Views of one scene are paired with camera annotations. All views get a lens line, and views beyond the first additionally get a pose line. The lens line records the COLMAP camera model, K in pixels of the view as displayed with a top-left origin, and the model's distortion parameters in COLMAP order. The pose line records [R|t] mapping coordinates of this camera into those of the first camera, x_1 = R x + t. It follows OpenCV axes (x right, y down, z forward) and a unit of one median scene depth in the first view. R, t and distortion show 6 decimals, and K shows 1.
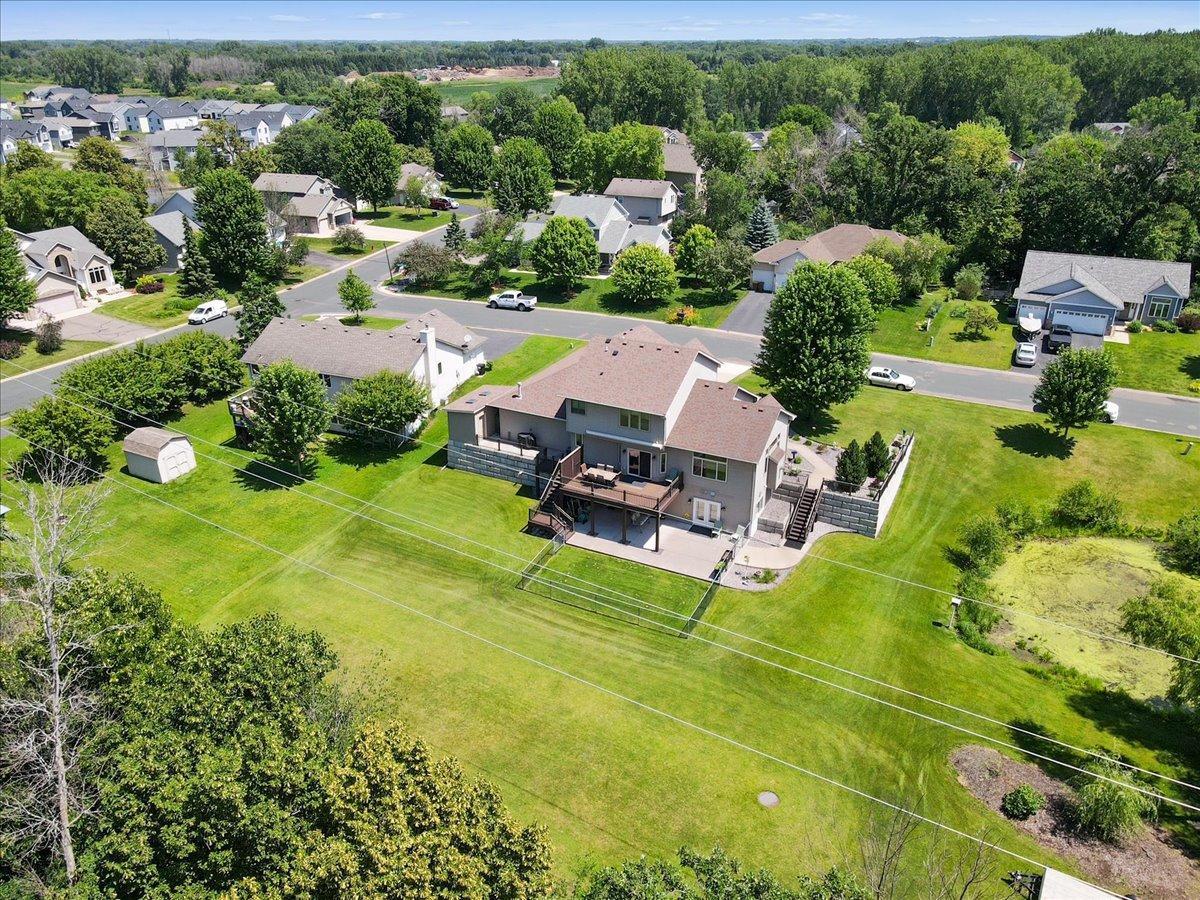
lens RADIAL K [[856.0, 0, 597.4], [0, 856.0, 461.7], [0, 0, 1]] dist [-0.006113, 0.016426]
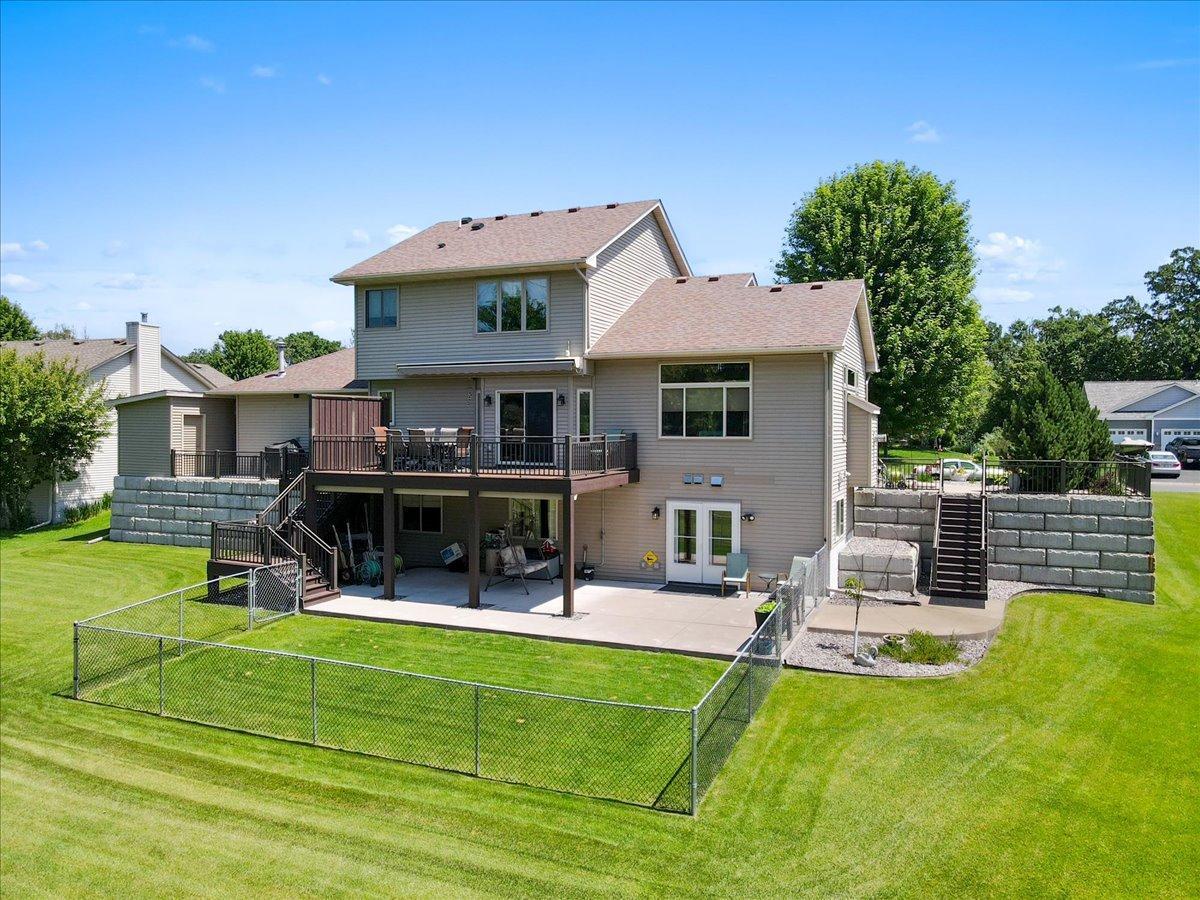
lens RADIAL K [[856.0, 0, 594.8], [0, 856.0, 457.8], [0, 0, 1]] dist [-0.006113, 0.016426]
pose [[0.997306, 0.013829, 0.072044, 0.053444], [0.016817, 0.912821, -0.408014, 0.177940], [-0.071405, 0.408126, 0.910129, 0.648693]]
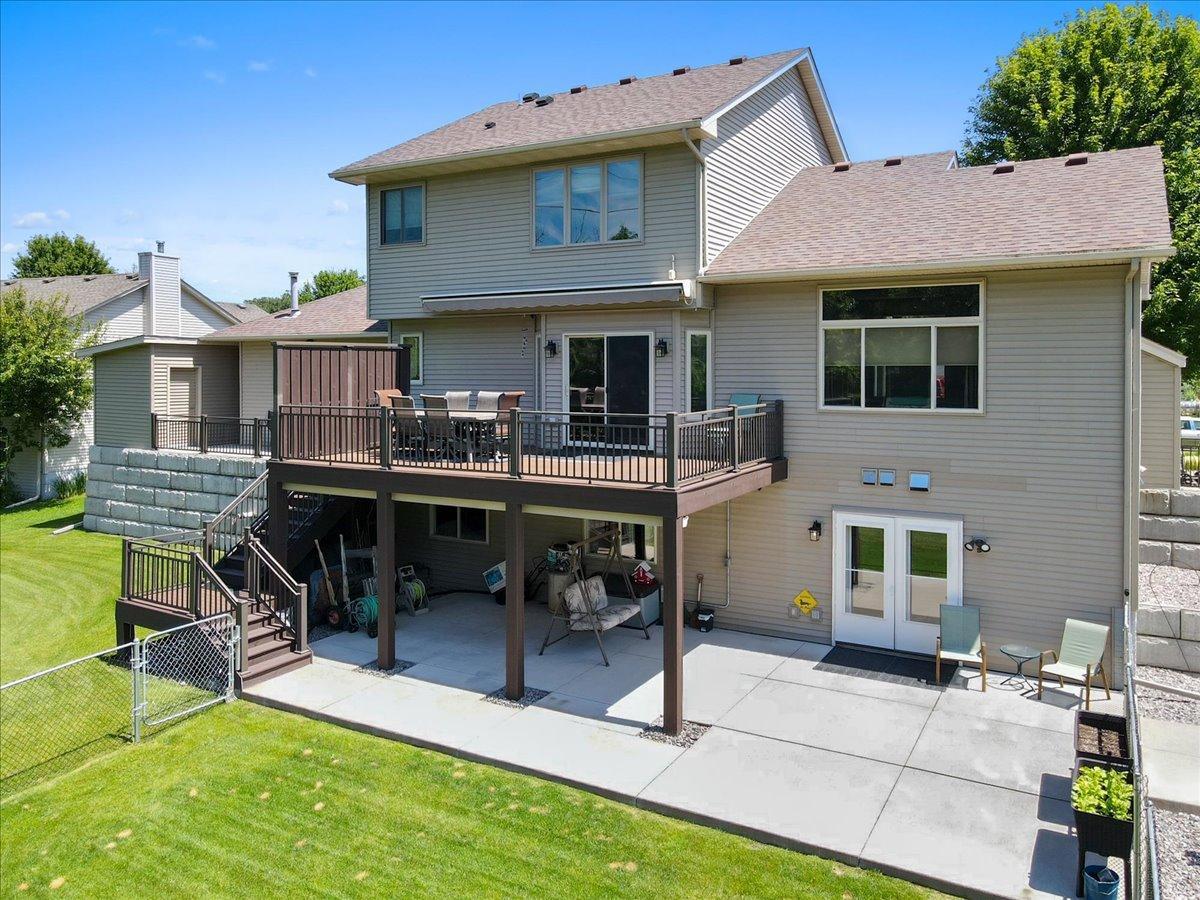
lens RADIAL K [[856.0, 0, 621.2], [0, 856.0, 383.0], [0, 0, 1]] dist [-0.006113, 0.016426]
pose [[0.999682, 0.012446, -0.021948, 0.059765], [-0.020553, 0.906259, -0.422222, 0.109354], [0.014635, 0.422539, 0.906227, 0.772192]]
